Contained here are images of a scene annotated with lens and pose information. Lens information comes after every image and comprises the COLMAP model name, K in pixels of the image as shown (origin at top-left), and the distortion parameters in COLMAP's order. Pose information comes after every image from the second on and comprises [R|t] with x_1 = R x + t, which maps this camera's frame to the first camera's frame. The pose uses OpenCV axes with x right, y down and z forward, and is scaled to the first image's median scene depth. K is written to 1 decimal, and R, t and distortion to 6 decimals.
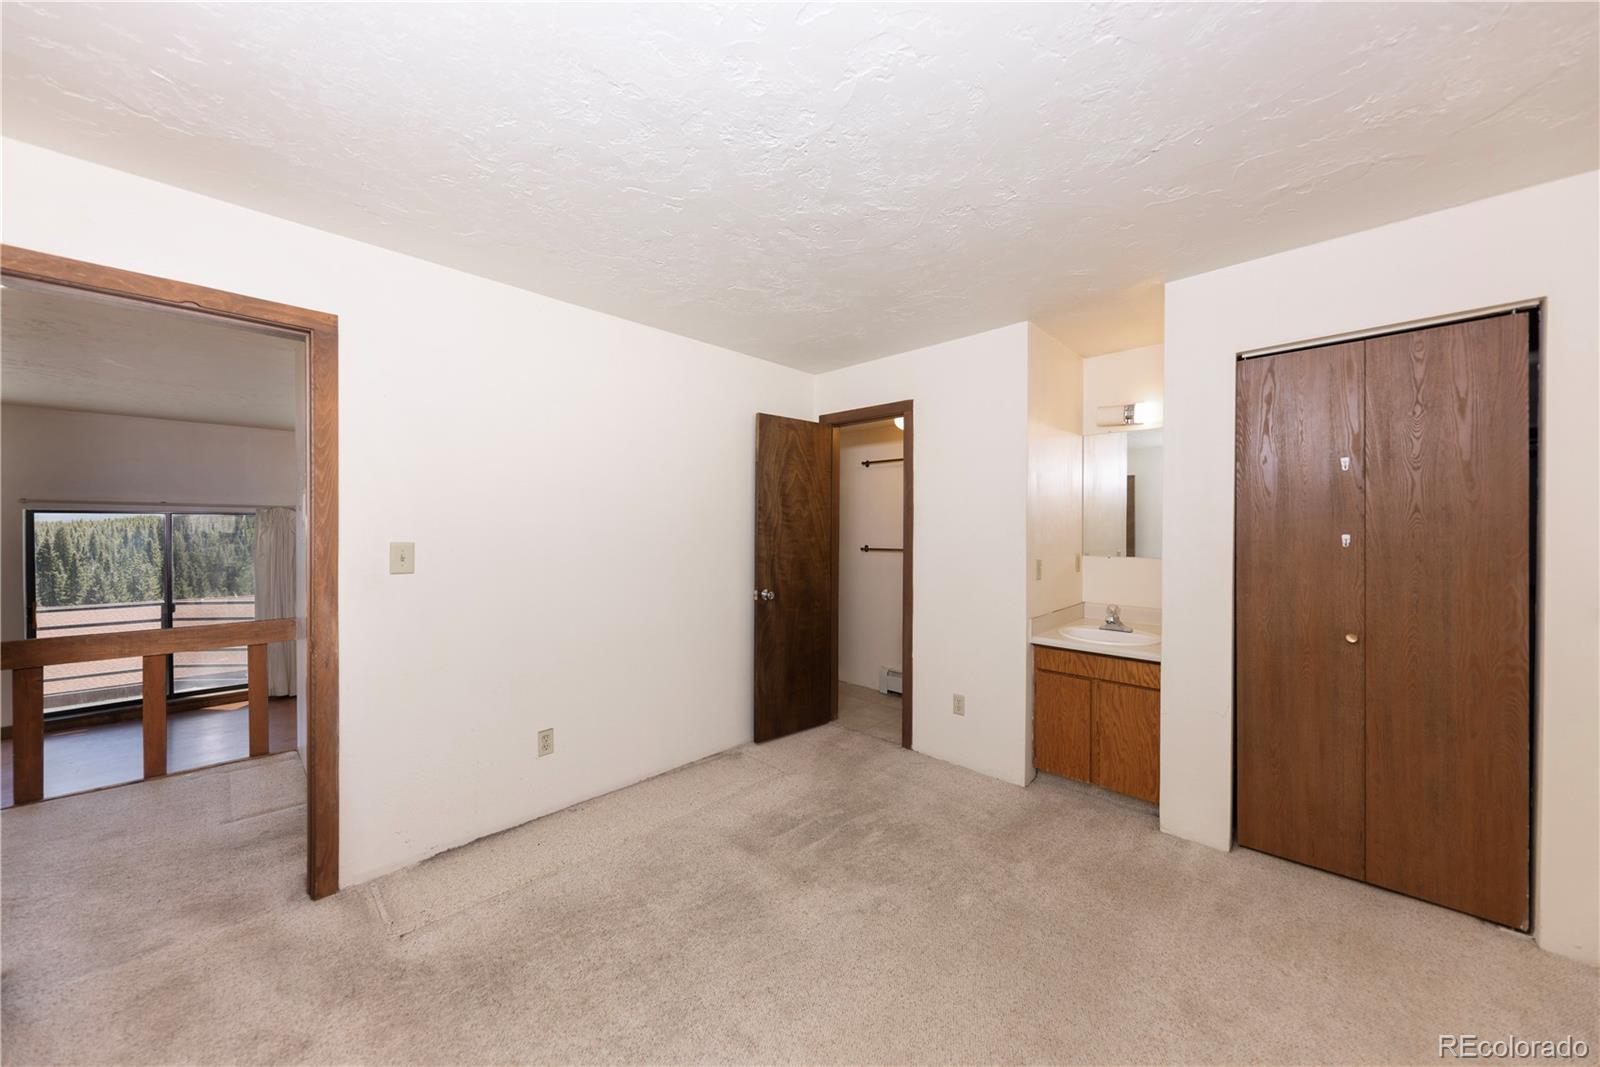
lens RADIAL K [[570.2, 0, 823.6], [0, 570.2, 528.9], [0, 0, 1]] dist [0.000441, -0.002010]
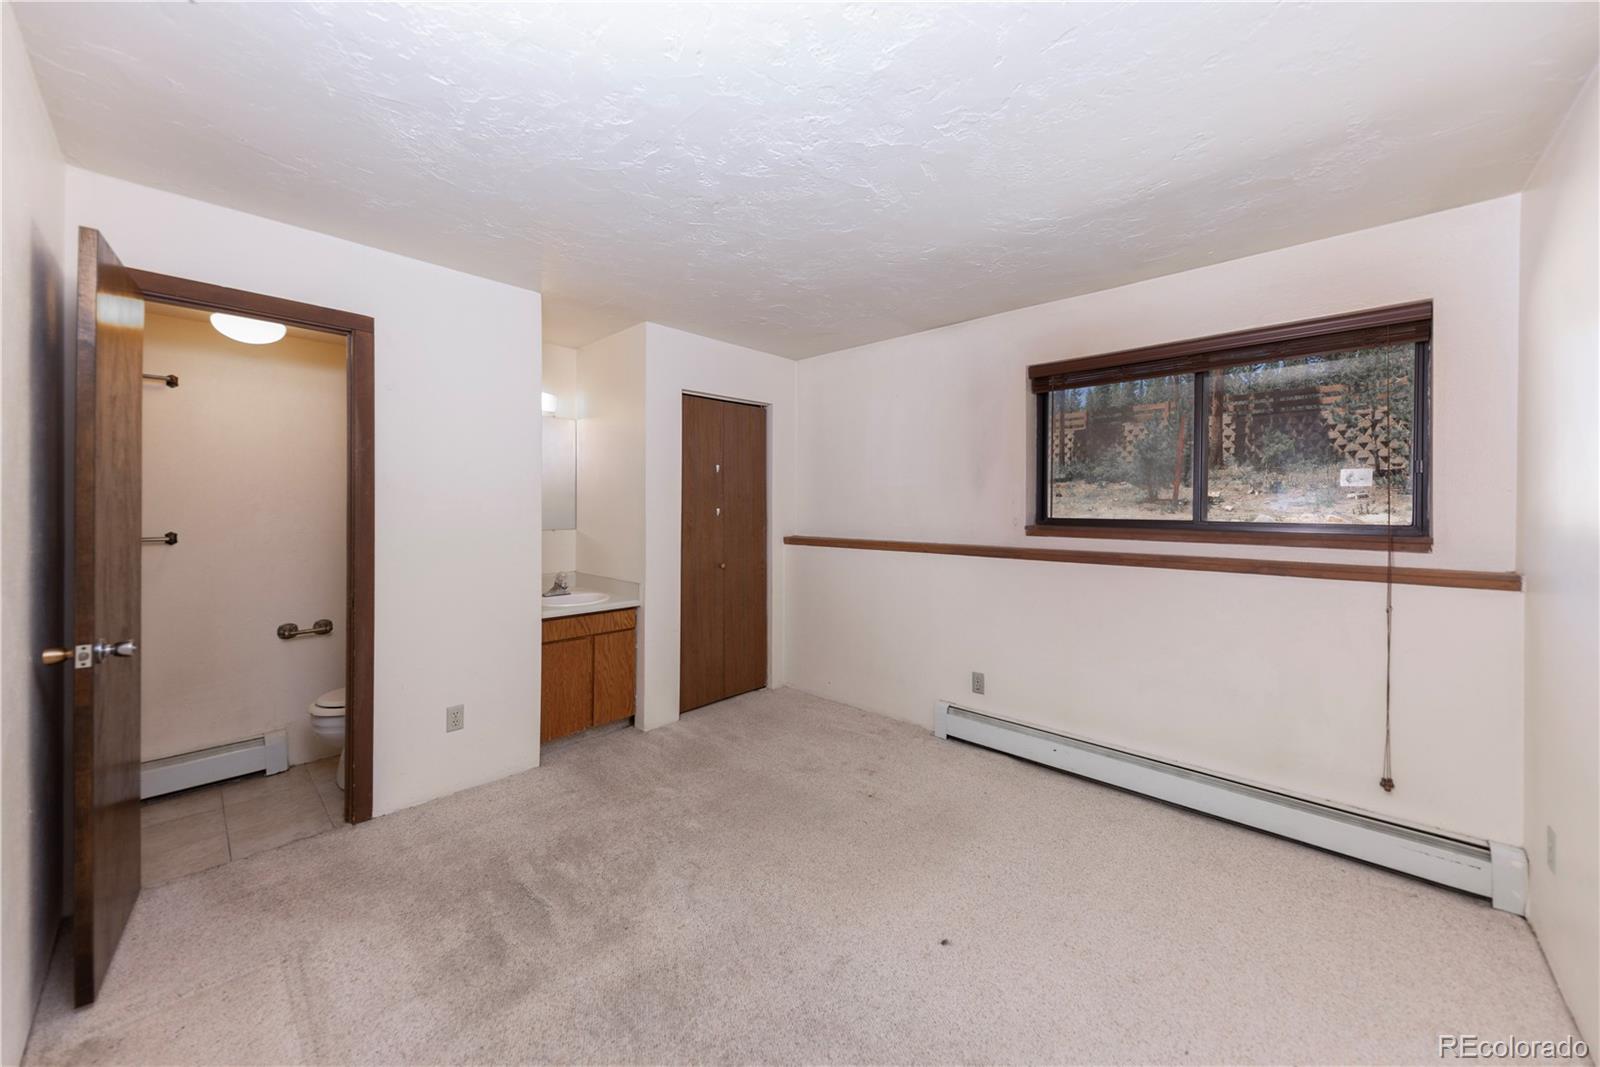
lens RADIAL K [[579.1, 0, 796.5], [0, 579.1, 511.5], [0, 0, 1]] dist [0.001055, -0.002115]
pose [[-0.008952, -0.009948, 0.999910, -0.758973], [-0.003859, 0.999943, 0.009913, 0.000763], [-0.999952, -0.003770, -0.008990, 0.660225]]
